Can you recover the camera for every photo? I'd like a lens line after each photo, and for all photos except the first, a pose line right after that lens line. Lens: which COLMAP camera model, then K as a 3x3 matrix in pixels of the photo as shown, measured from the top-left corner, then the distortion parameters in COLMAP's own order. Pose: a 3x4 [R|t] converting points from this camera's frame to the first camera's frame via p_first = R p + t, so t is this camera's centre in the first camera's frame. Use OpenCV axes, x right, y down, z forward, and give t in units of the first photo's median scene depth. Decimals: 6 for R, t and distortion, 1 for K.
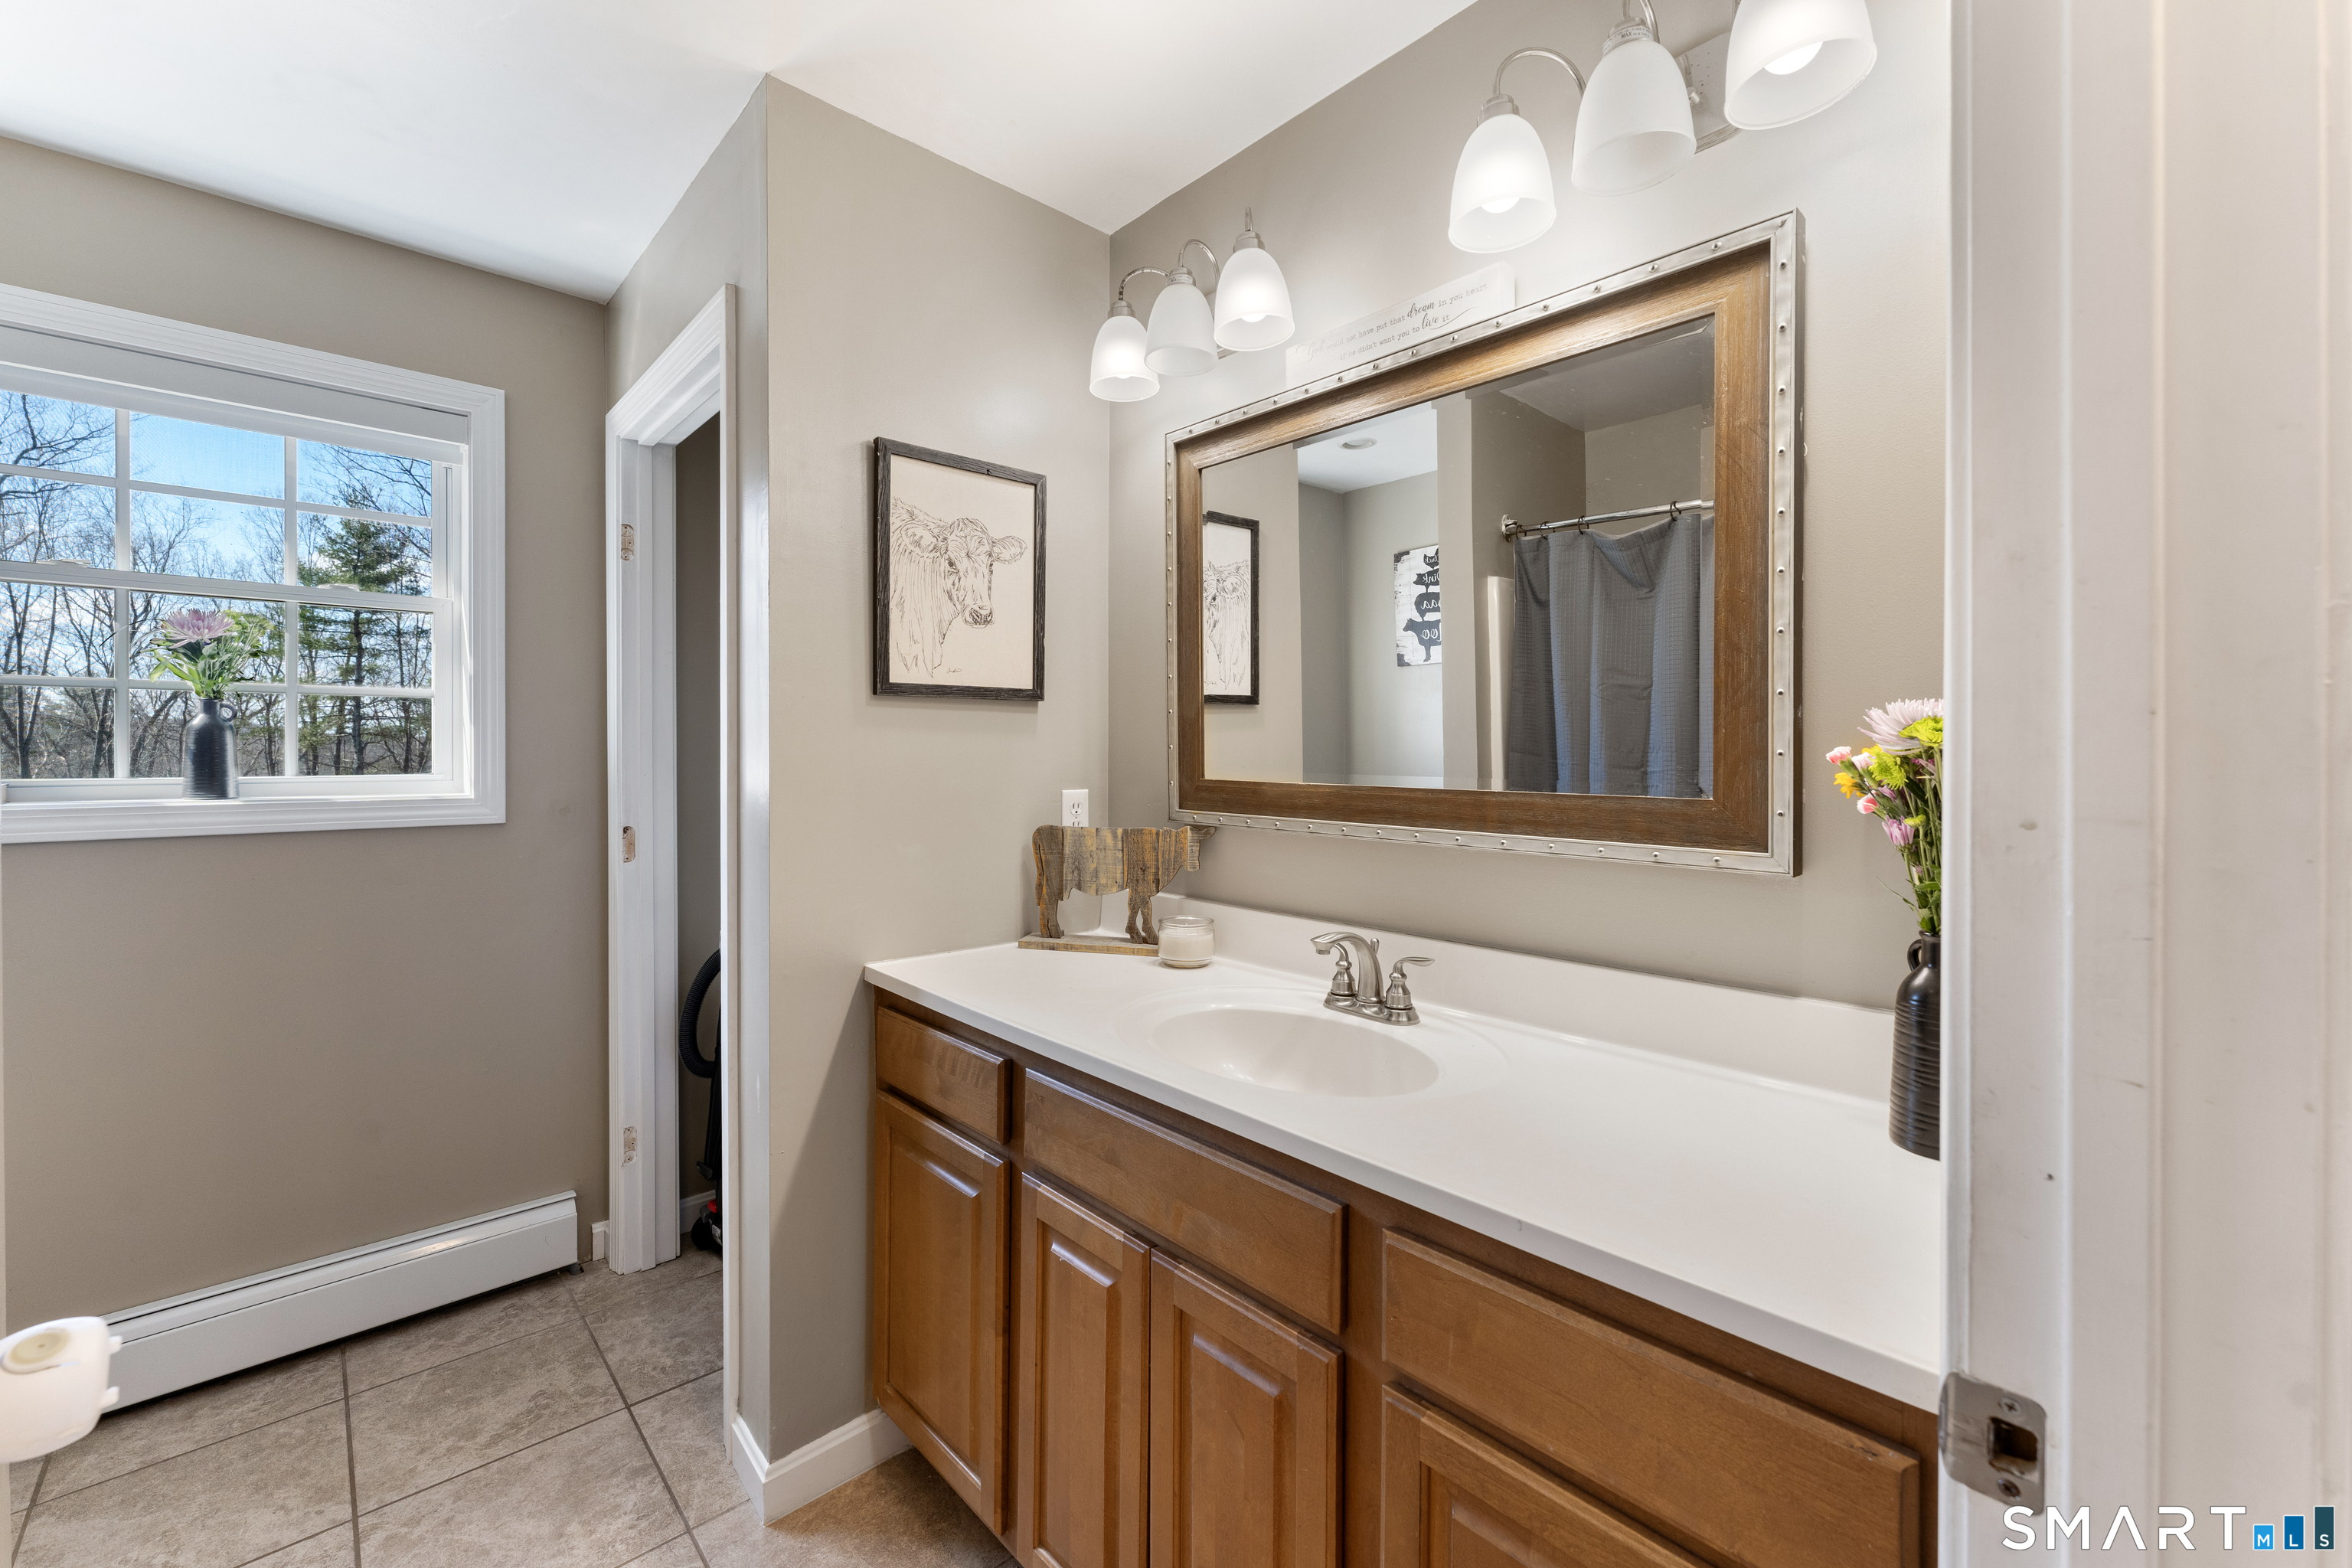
lens RADIAL K [[974.2, 0, 1135.8], [0, 974.2, 730.2], [0, 0, 1]] dist [-0.000599, -0.000049]
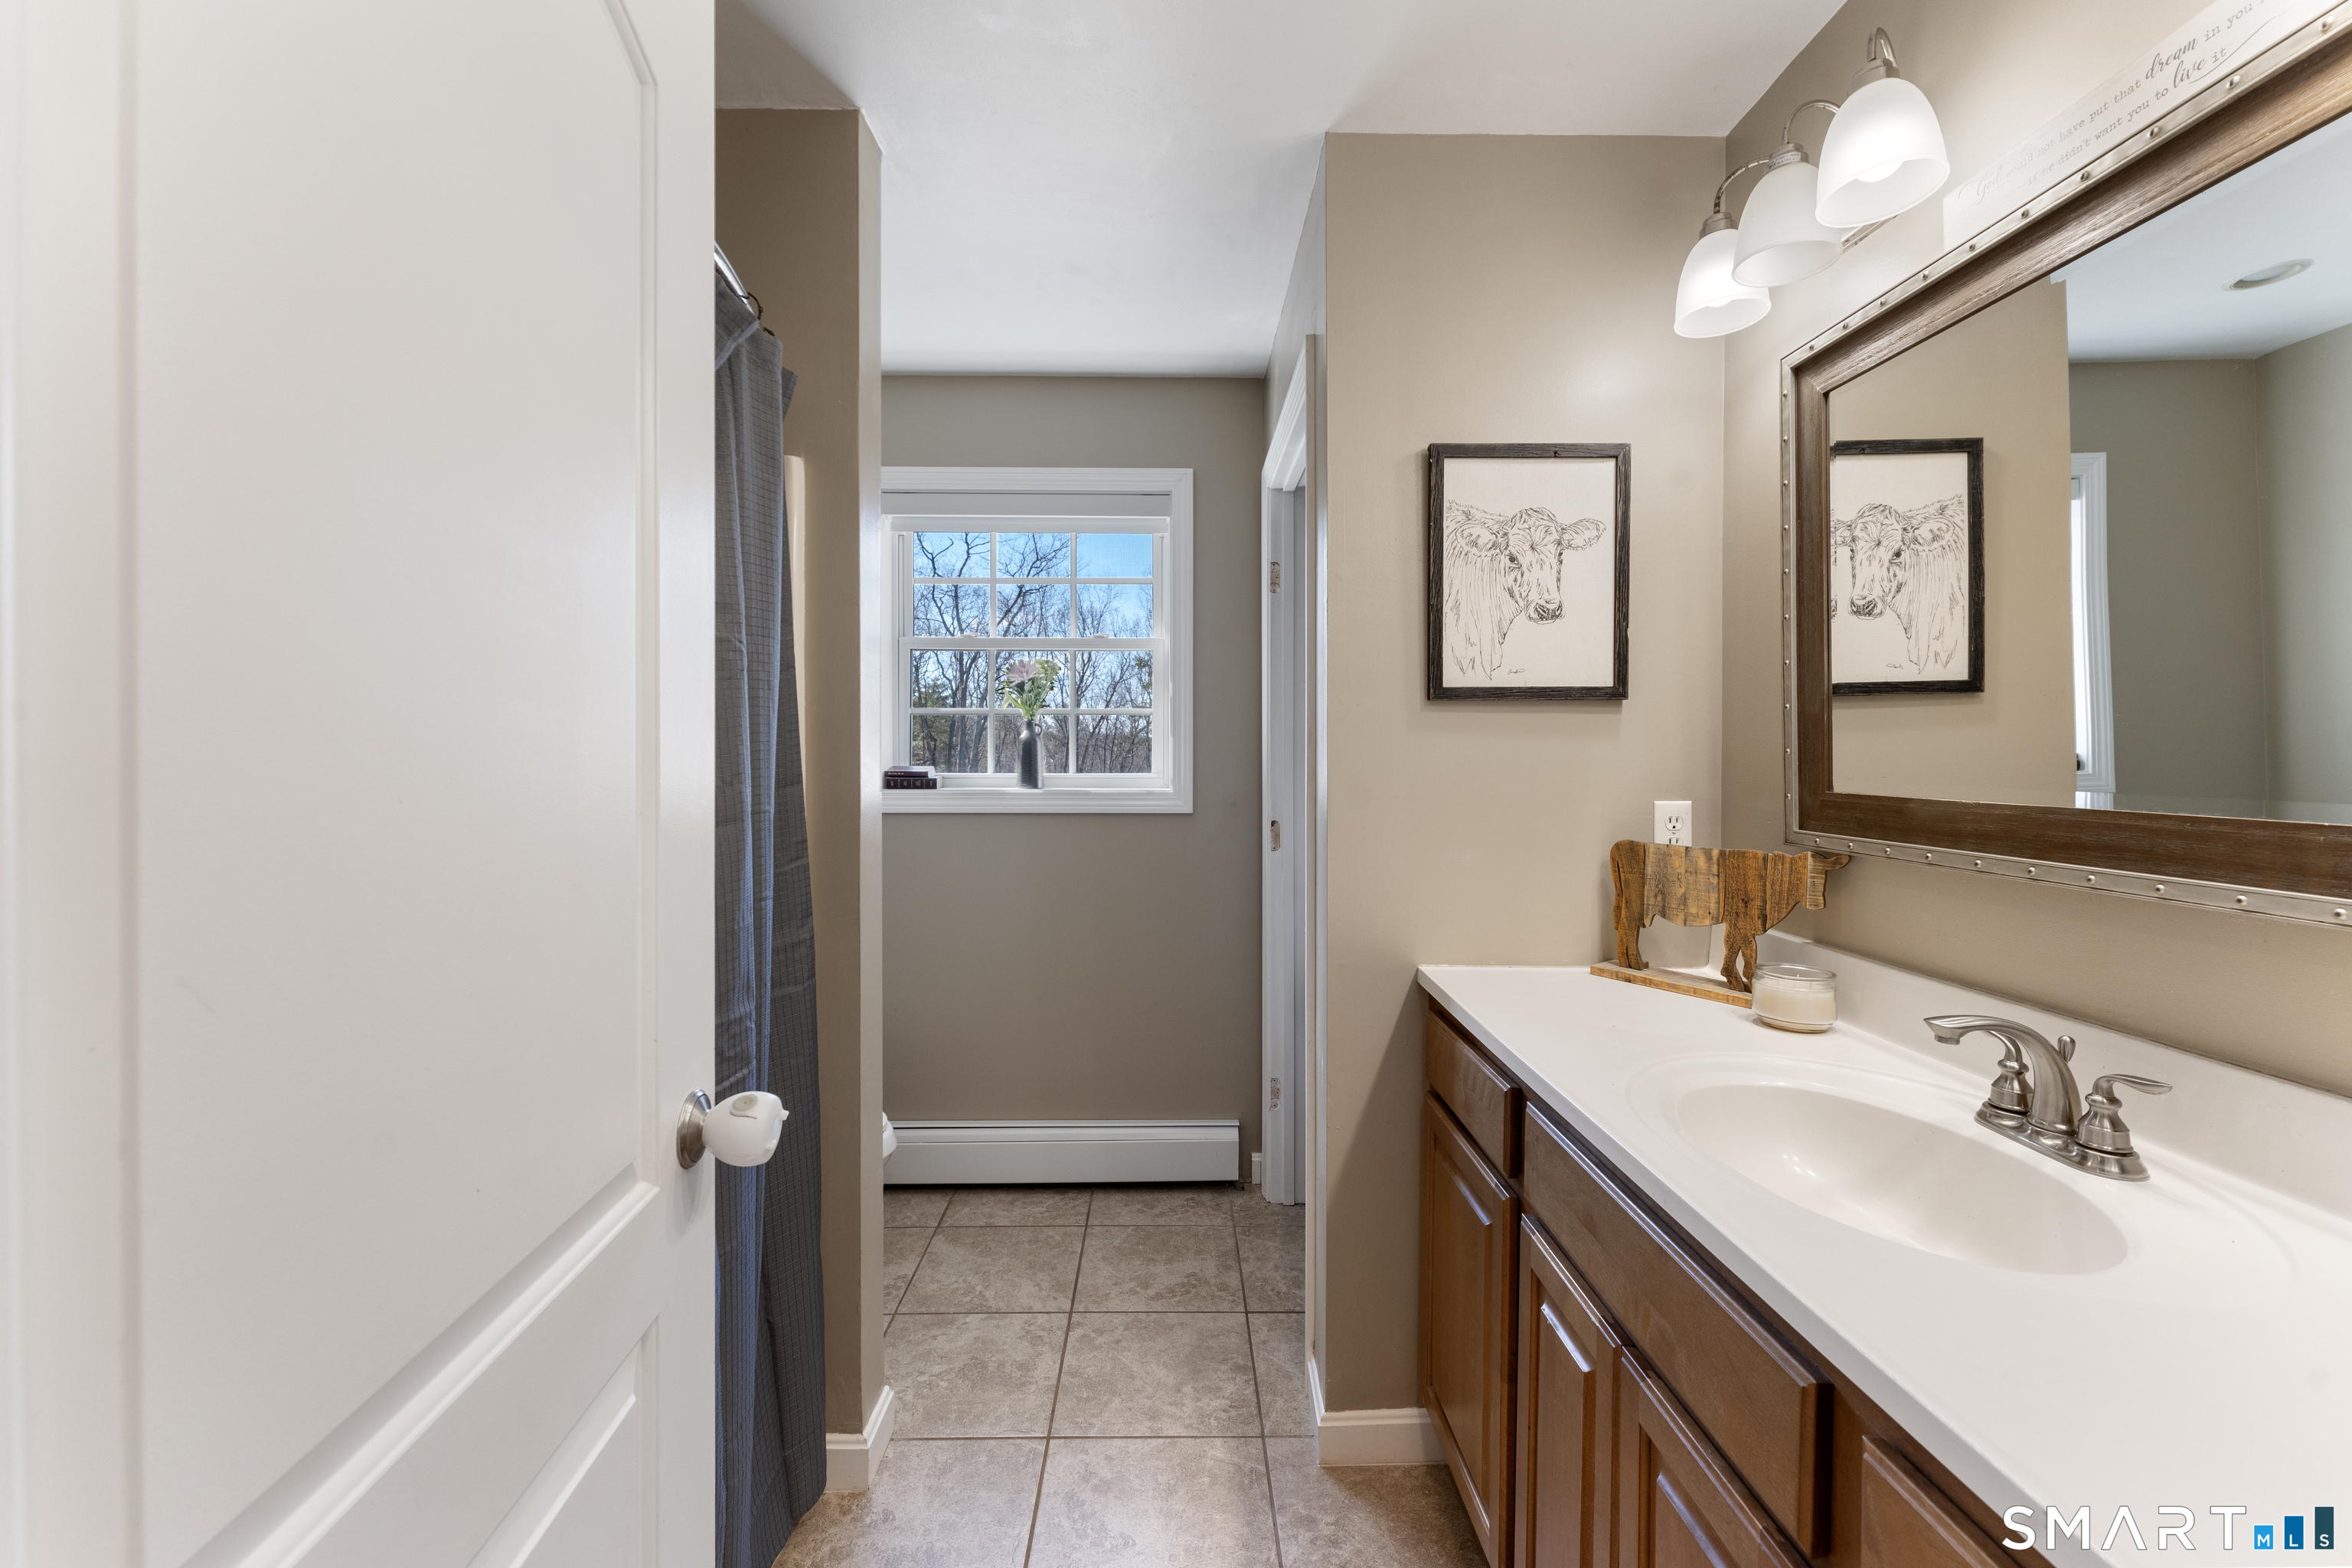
lens RADIAL K [[957.5, 0, 1185.3], [0, 957.5, 738.0], [0, 0, 1]] dist [-0.000507, -0.000002]
pose [[0.740961, -0.012640, -0.671430, 0.207725], [0.014090, 0.999895, -0.003274, 0.002519], [0.671401, -0.007035, 0.741061, 0.095242]]
